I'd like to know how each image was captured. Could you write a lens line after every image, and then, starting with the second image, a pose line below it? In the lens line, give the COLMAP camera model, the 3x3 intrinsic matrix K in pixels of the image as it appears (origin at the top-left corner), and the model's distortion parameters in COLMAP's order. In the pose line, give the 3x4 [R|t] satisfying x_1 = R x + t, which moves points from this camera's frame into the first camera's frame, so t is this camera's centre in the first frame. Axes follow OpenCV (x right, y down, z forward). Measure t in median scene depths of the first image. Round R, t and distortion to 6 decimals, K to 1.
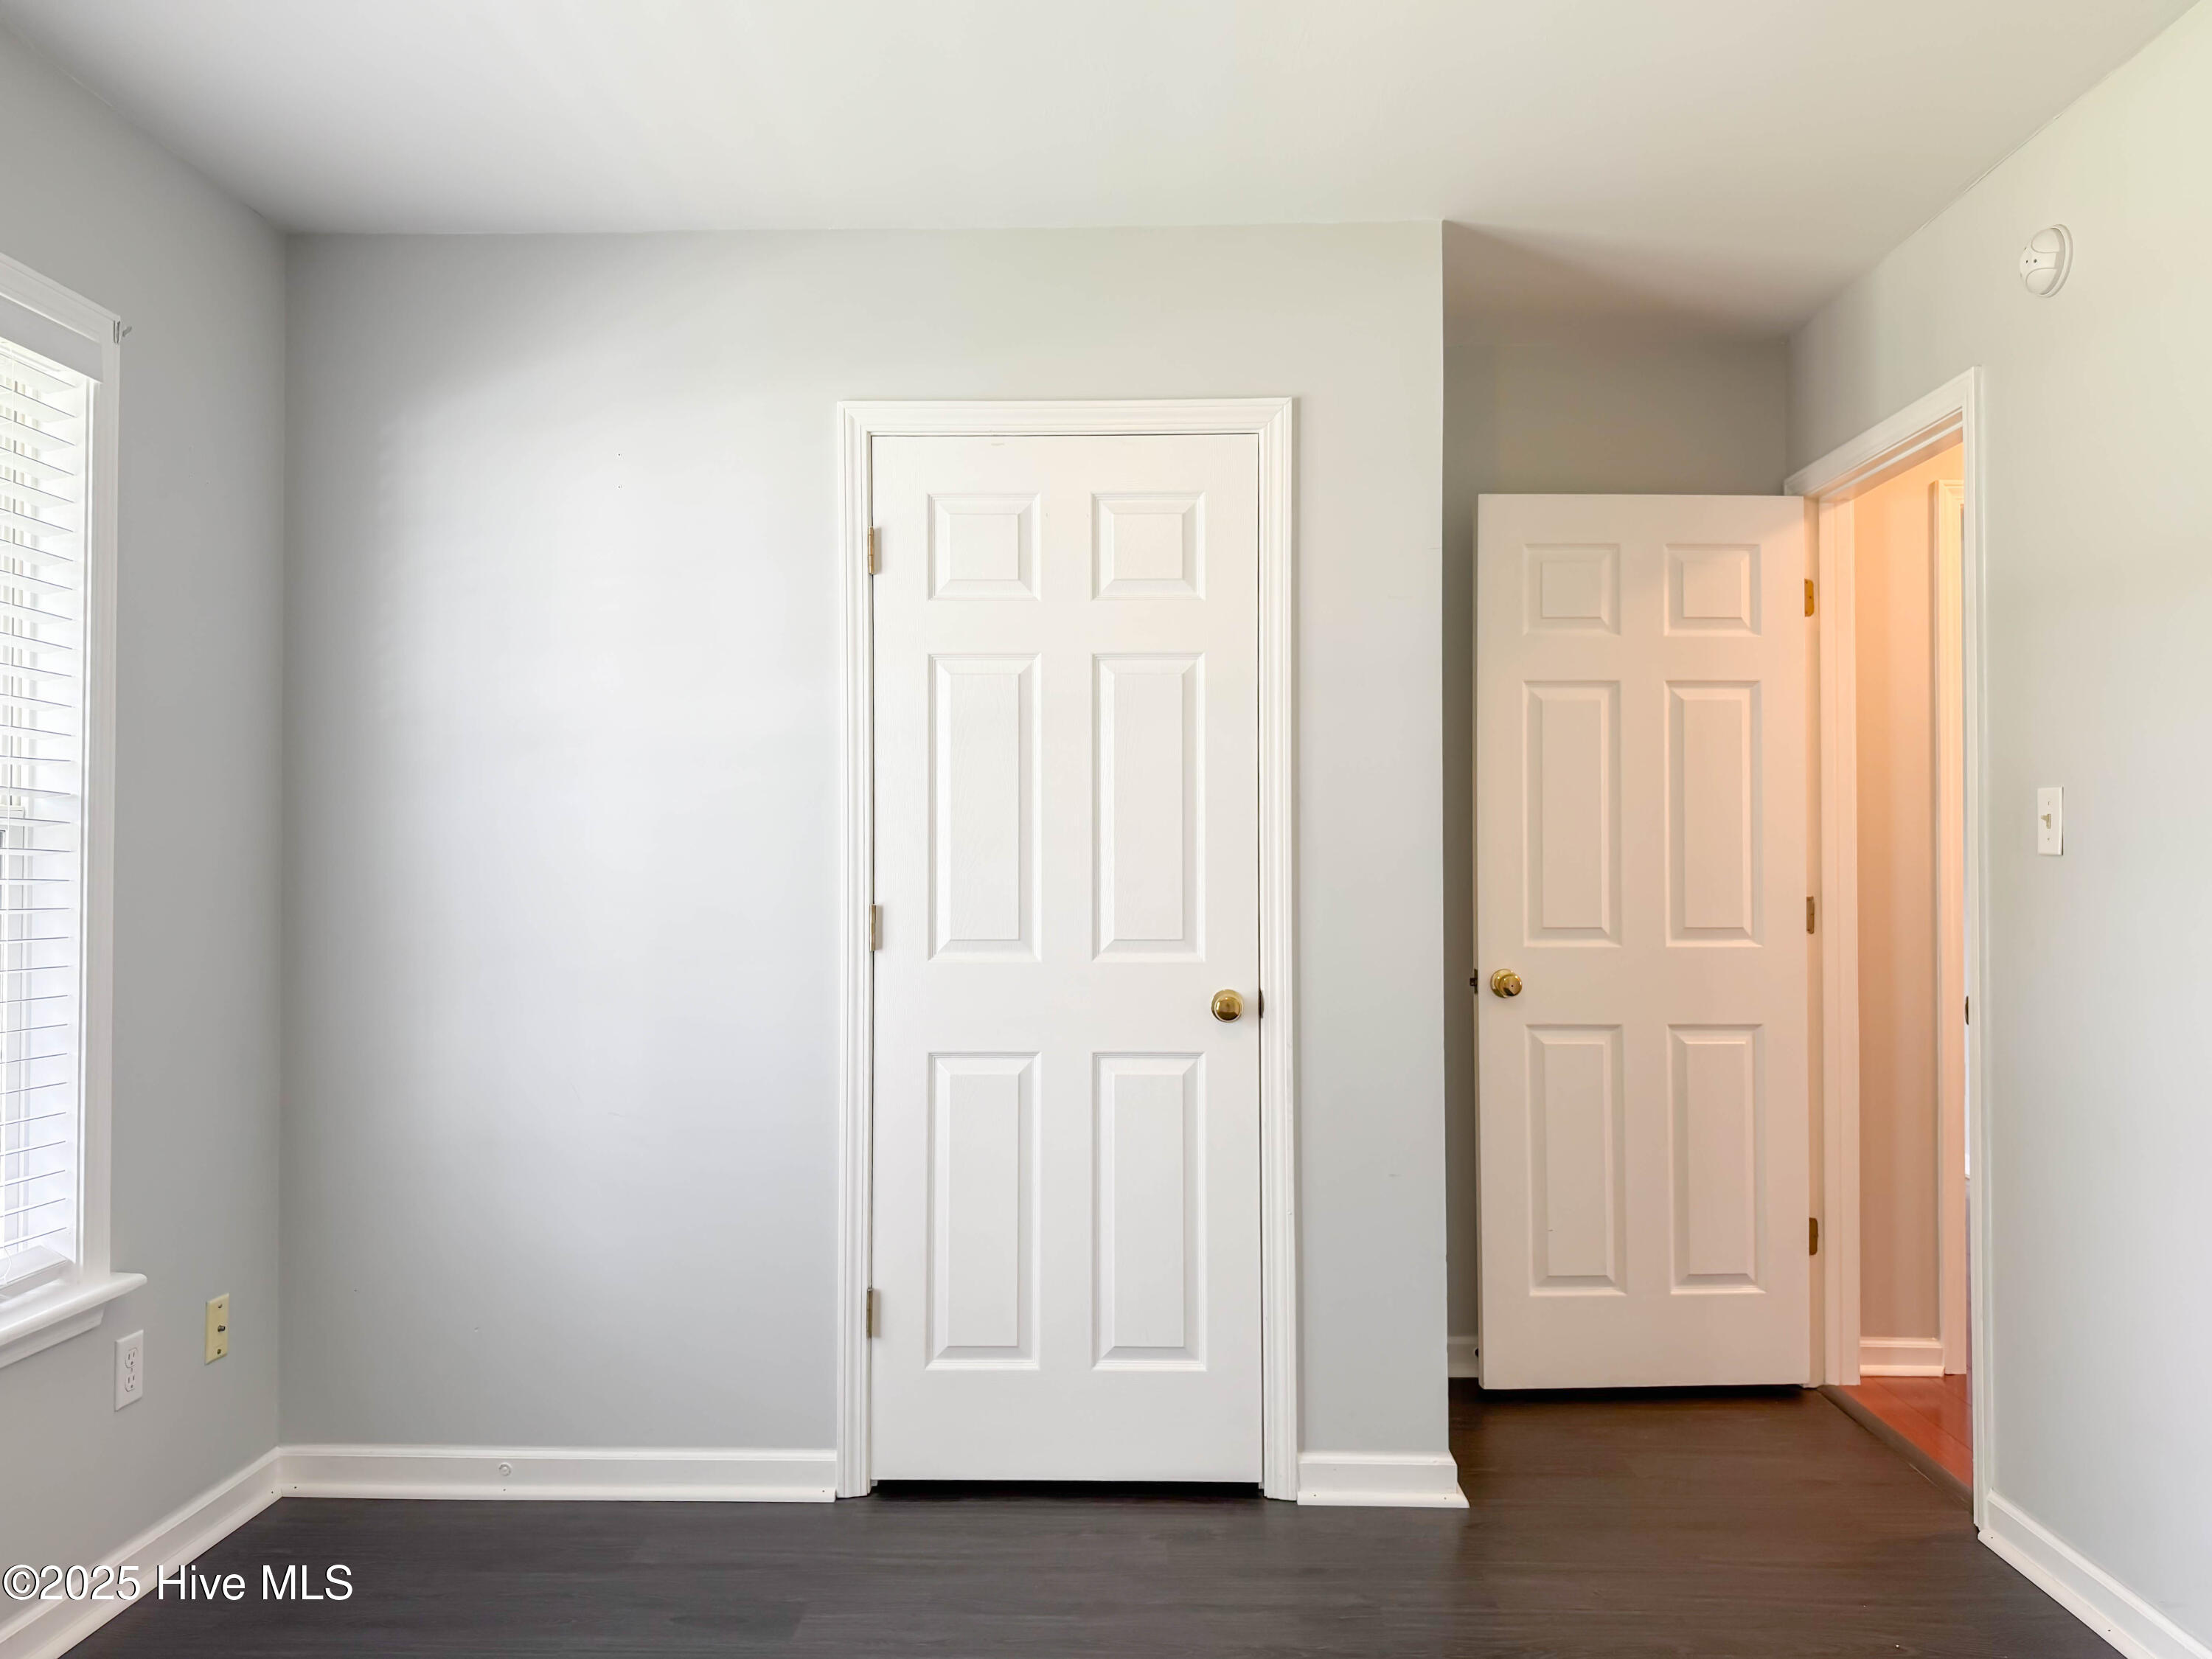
lens RADIAL K [[1509.1, 0, 1114.0], [0, 1509.1, 832.3], [0, 0, 1]] dist [0.100693, -0.142088]
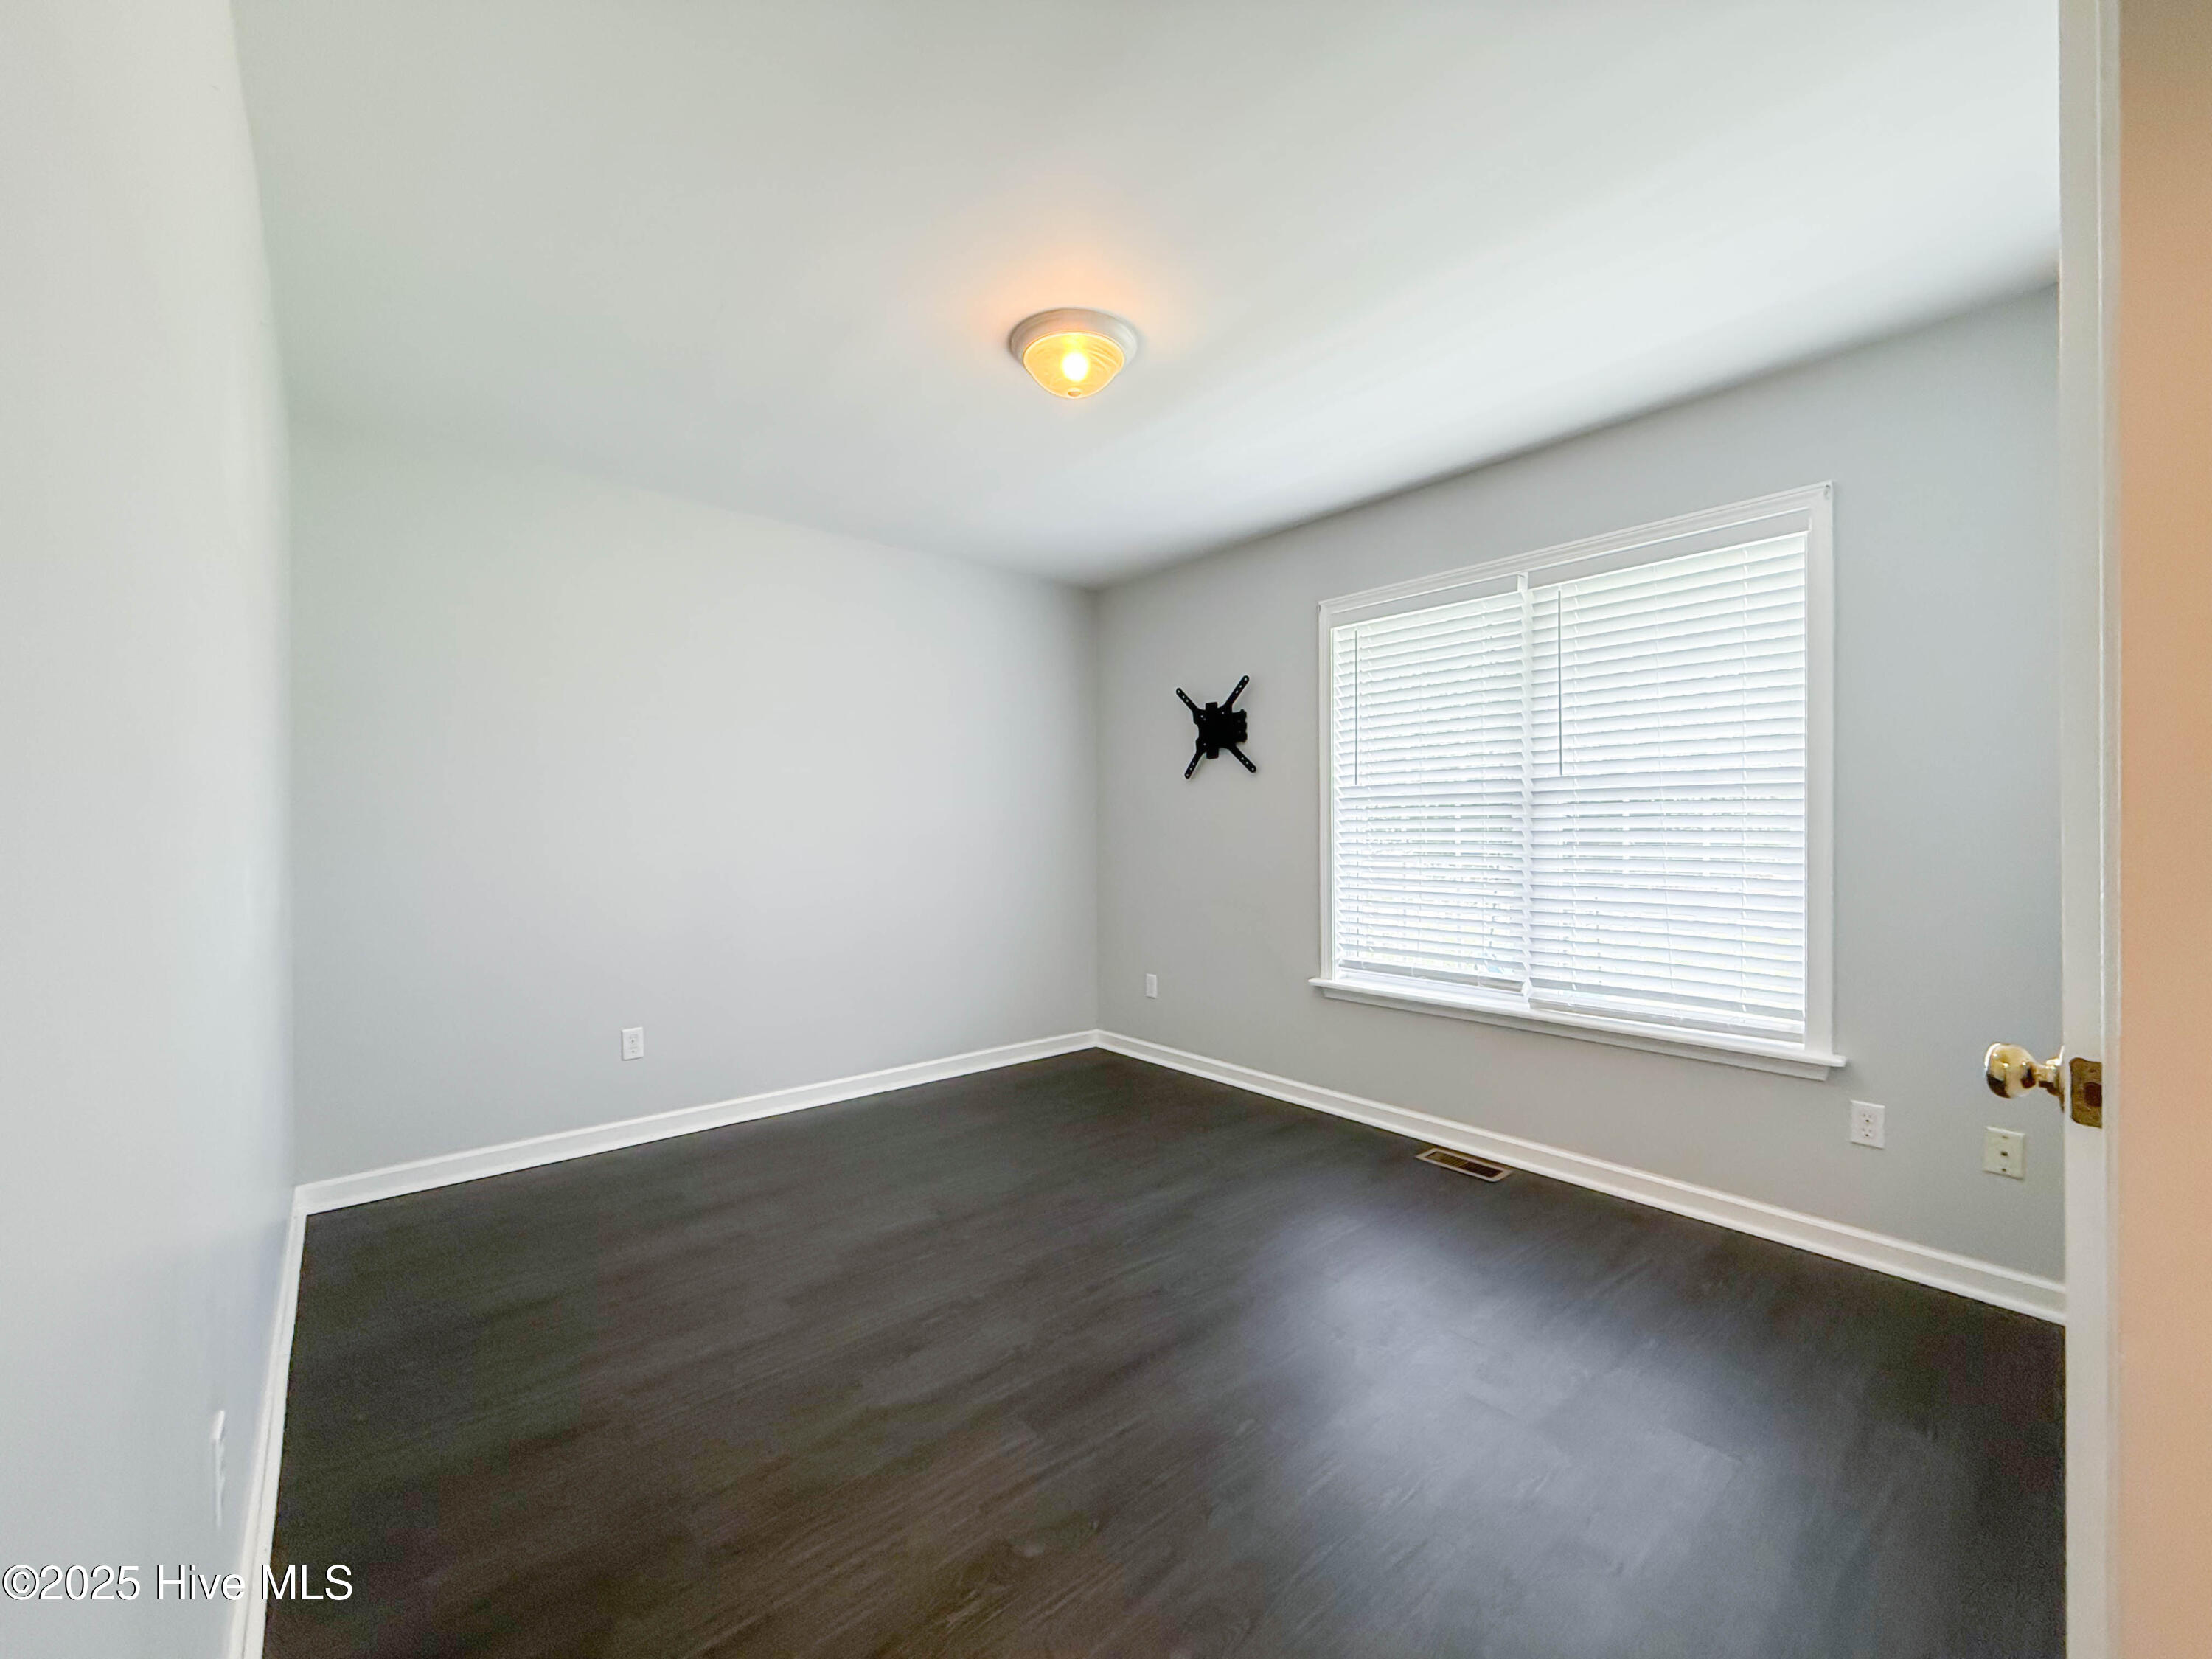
lens RADIAL K [[884.0, 0, 1099.9], [0, 884.0, 833.8], [0, 0, 1]] dist [-0.001016, 0.000056]
pose [[-0.759722, 0.021377, -0.649896, 0.483282], [0.030551, 0.999529, -0.002837, 0.017901], [0.649530, -0.022010, -0.760017, 0.997157]]
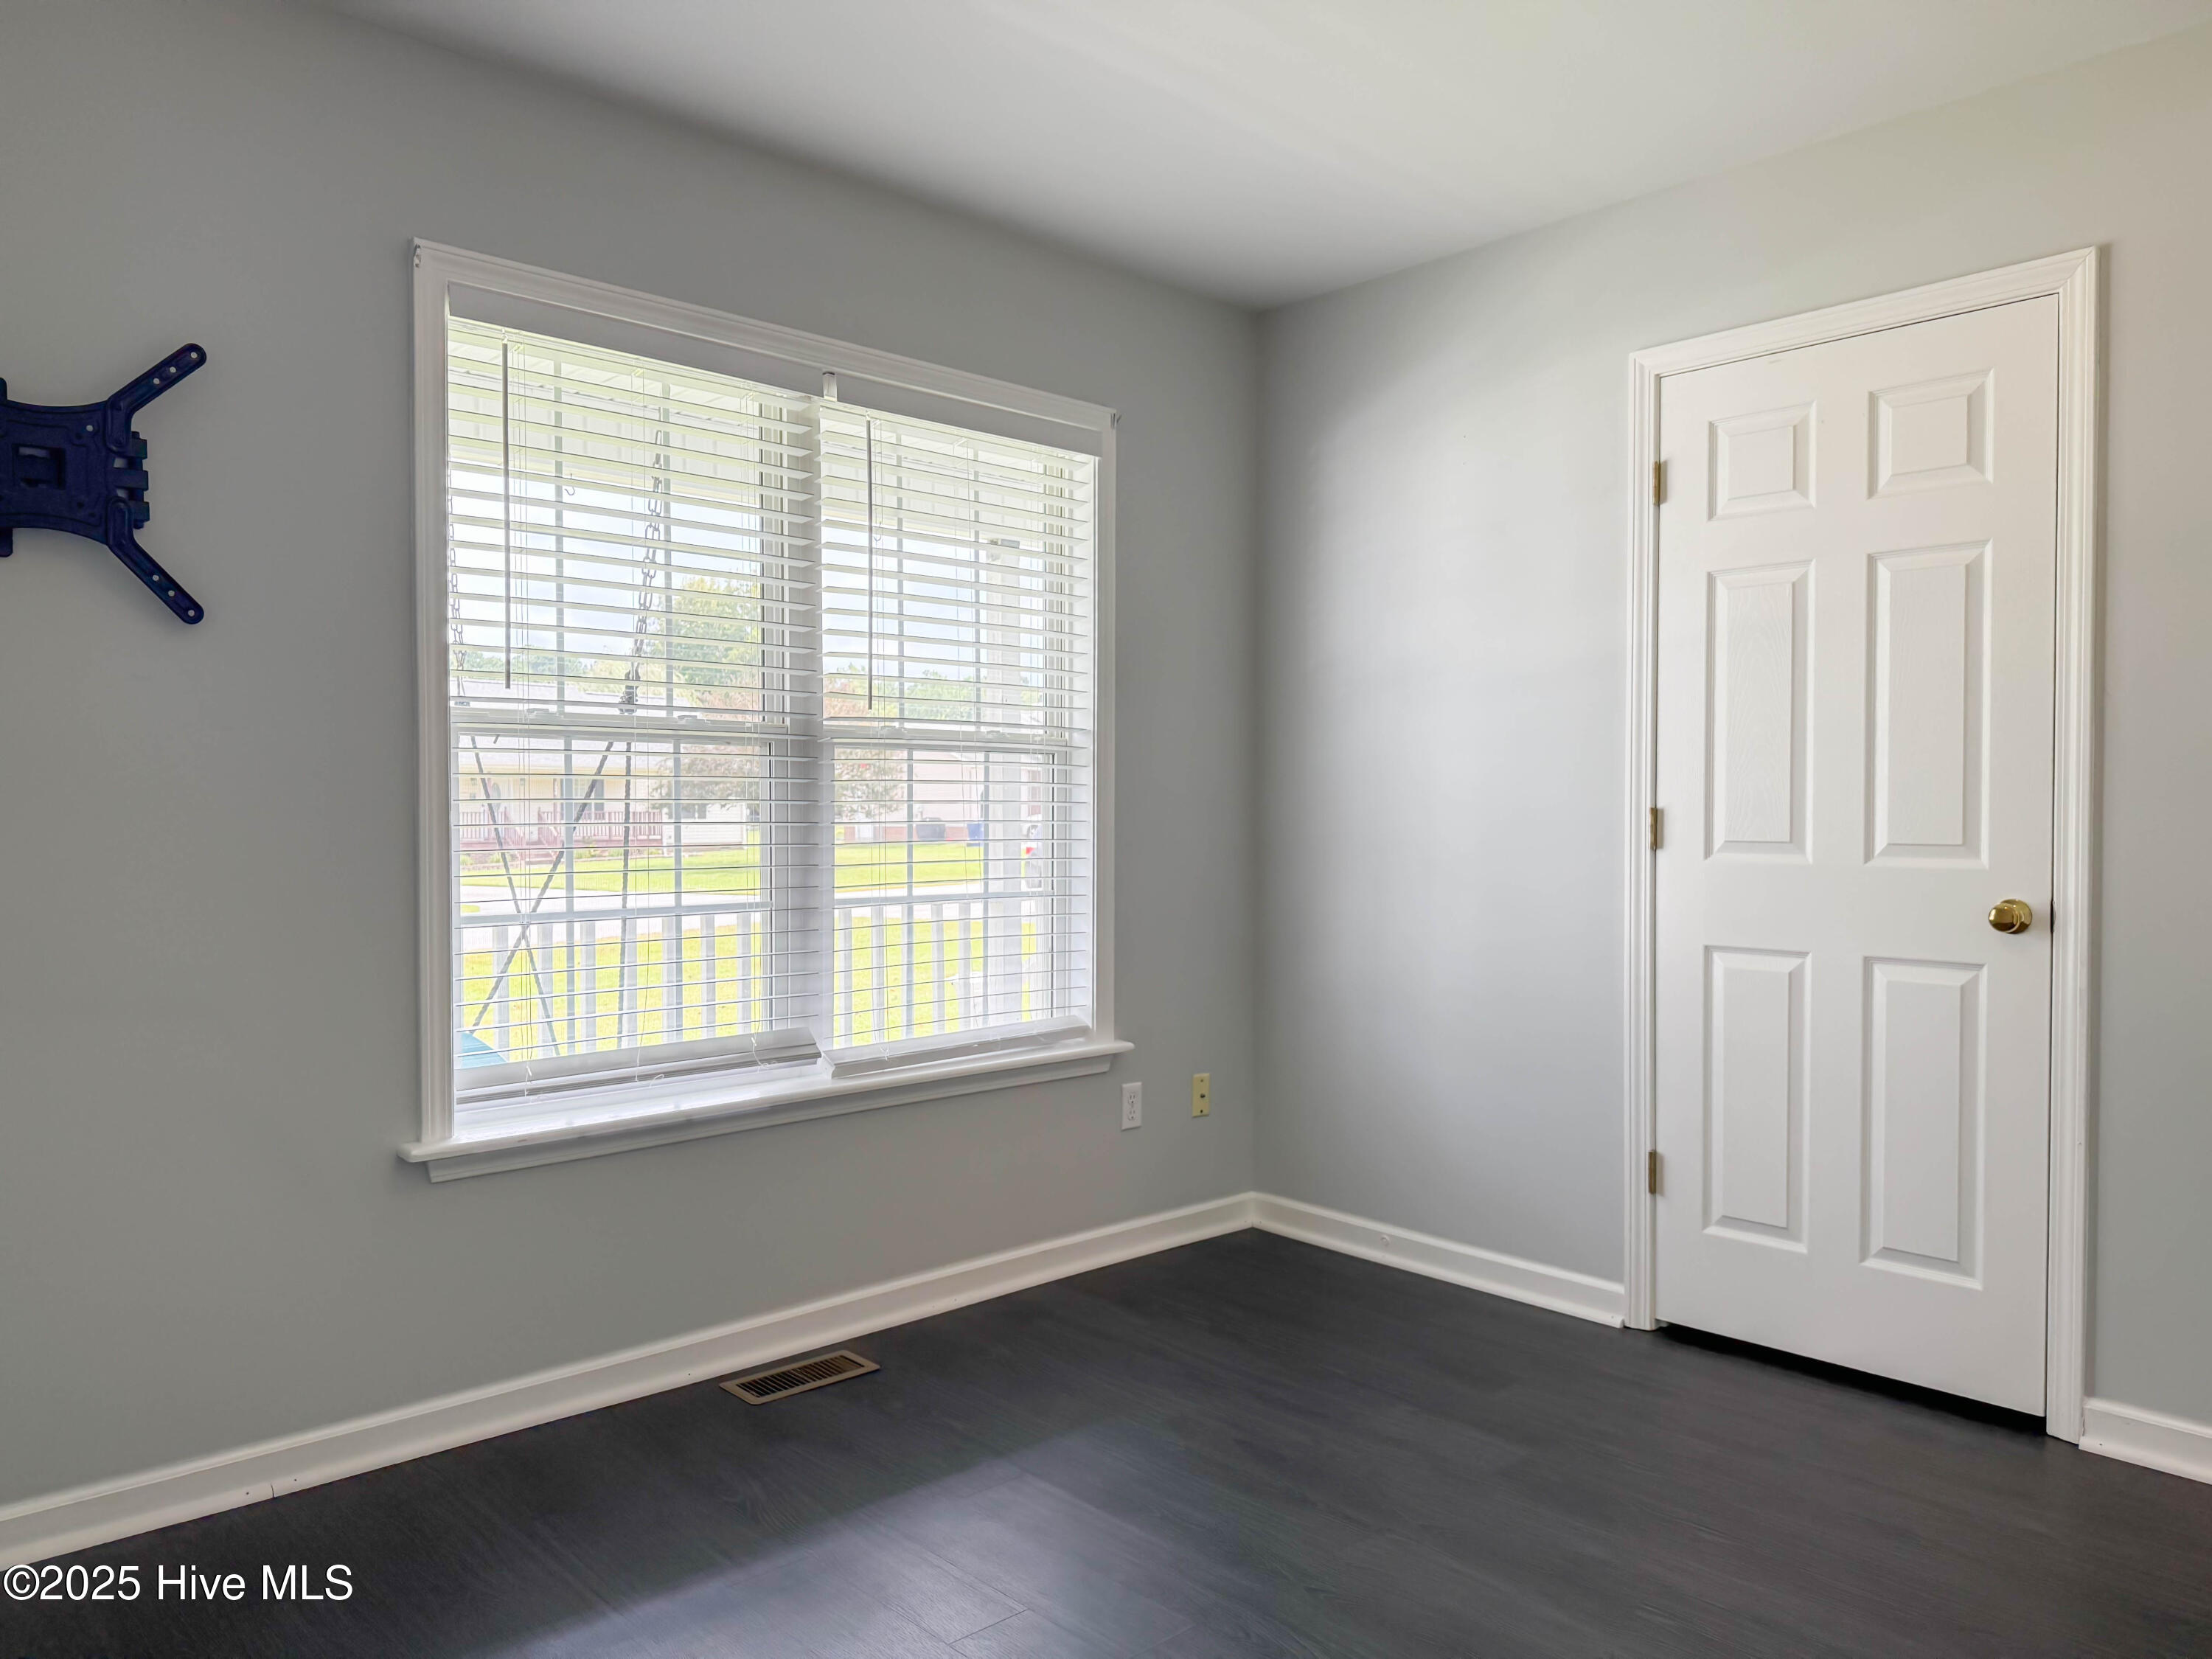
lens RADIAL K [[1567.9, 0, 1106.0], [0, 1567.9, 829.5], [0, 0, 1]] dist [0.042863, -0.079249]
pose [[0.692971, 0.011526, -0.720873, 0.389889], [0.016128, 0.999374, 0.031483, 0.021311], [0.720785, -0.033444, 0.692352, -0.078985]]
